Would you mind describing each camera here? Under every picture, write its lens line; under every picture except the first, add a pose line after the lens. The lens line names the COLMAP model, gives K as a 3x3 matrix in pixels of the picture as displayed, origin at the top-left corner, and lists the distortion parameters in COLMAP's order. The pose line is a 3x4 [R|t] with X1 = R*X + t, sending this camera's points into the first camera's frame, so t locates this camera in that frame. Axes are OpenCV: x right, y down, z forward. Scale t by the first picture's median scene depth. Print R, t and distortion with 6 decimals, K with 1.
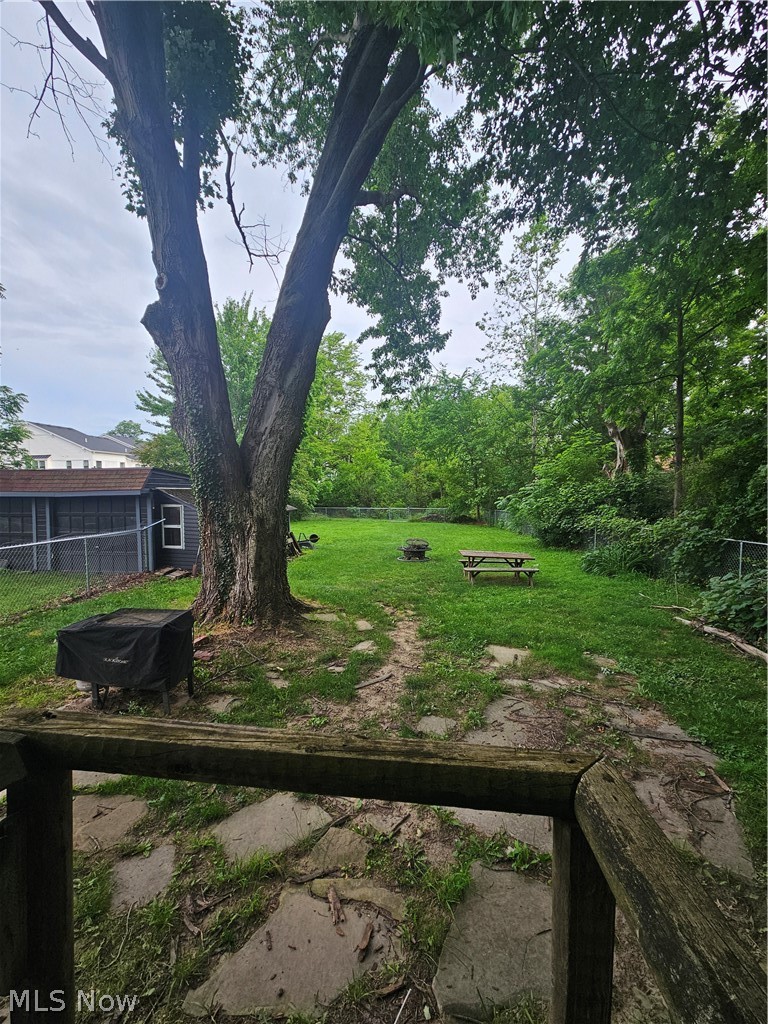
lens RADIAL K [[414.9, 0, 370.4], [0, 414.9, 514.3], [0, 0, 1]] dist [0.000800, 0.000135]
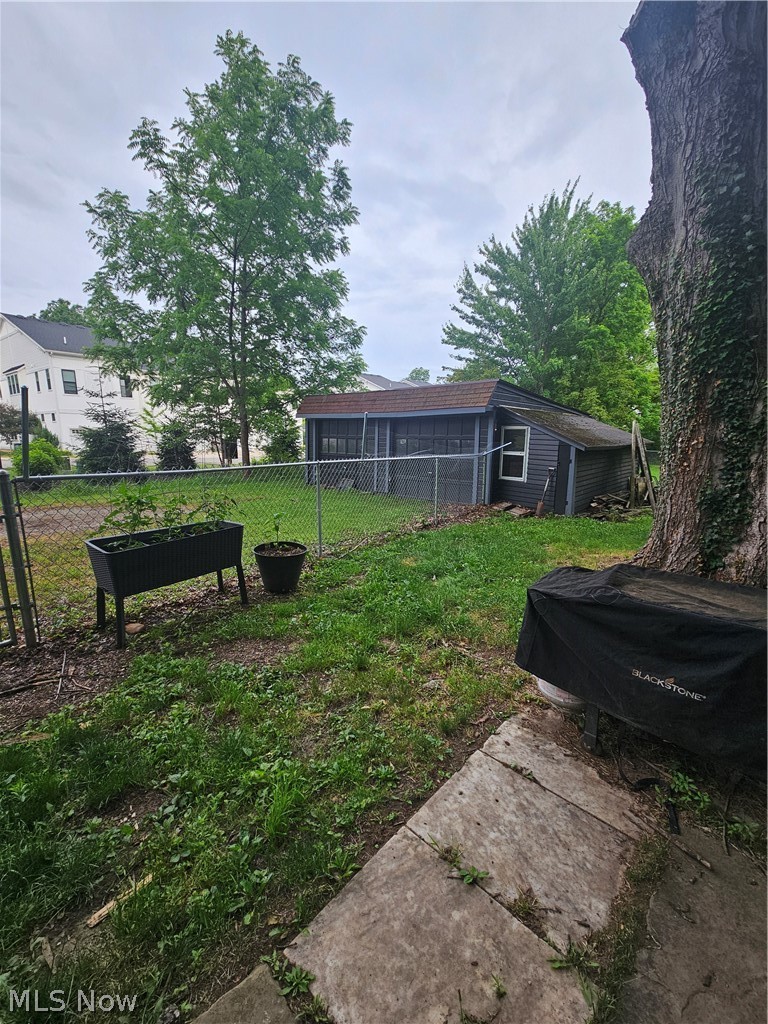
lens RADIAL K [[414.9, 0, 370.4], [0, 414.9, 514.3], [0, 0, 1]] dist [0.000800, 0.000135]
pose [[0.808945, 0.120418, -0.575419, -0.224744], [-0.043875, 0.988434, 0.145168, 0.042400], [0.586245, -0.092187, 0.804872, 0.165805]]
